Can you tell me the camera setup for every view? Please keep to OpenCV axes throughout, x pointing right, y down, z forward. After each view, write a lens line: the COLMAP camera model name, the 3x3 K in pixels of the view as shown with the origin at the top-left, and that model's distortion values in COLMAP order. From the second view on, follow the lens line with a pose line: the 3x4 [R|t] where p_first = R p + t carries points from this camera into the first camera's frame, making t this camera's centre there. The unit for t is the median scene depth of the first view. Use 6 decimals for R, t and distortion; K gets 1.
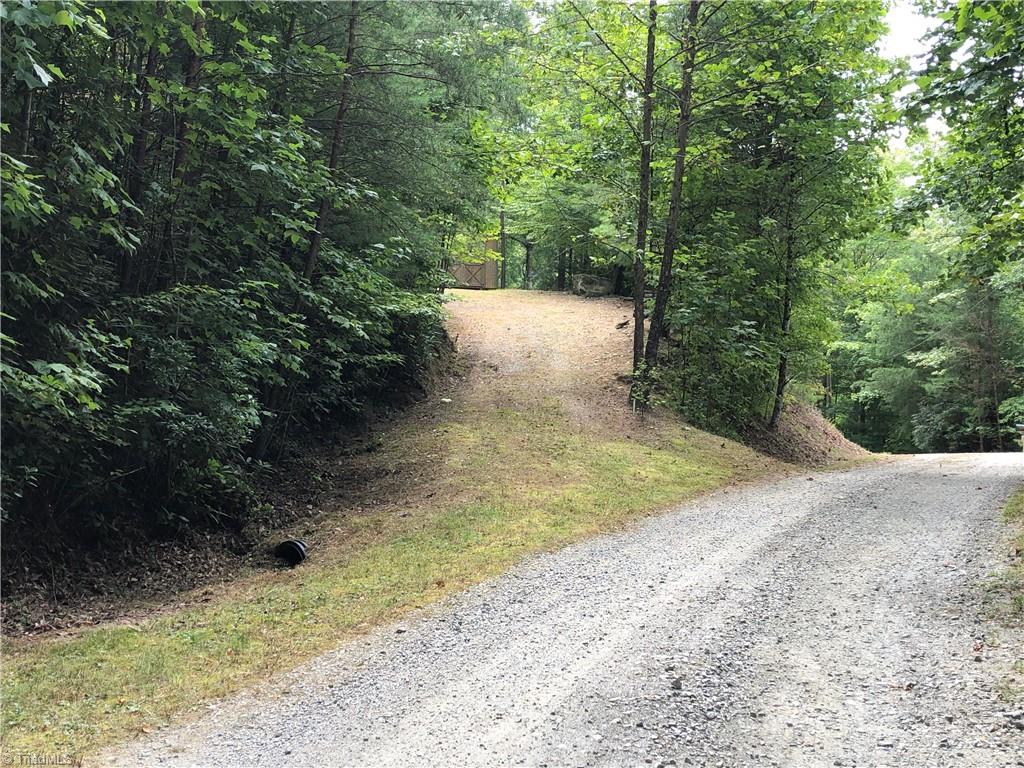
lens RADIAL K [[1277.4, 0, 512.2], [0, 1277.4, 378.4], [0, 0, 1]] dist [0.073168, 0.000000]
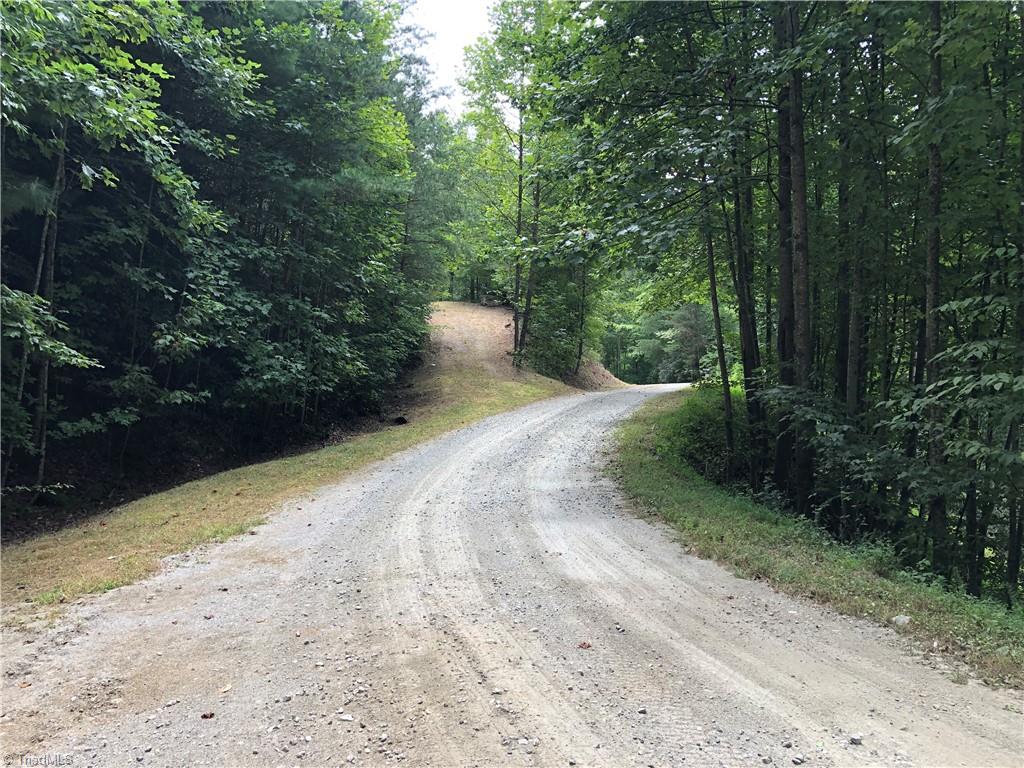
lens RADIAL K [[848.2, 0, 511.2], [0, 848.2, 384.6], [0, 0, 1]] dist [0.038952, -0.006144]
pose [[0.995300, -0.019745, 0.094801, -0.051290], [0.014779, 0.998496, 0.052800, -0.022702], [-0.095701, -0.051151, 0.994095, -0.470645]]
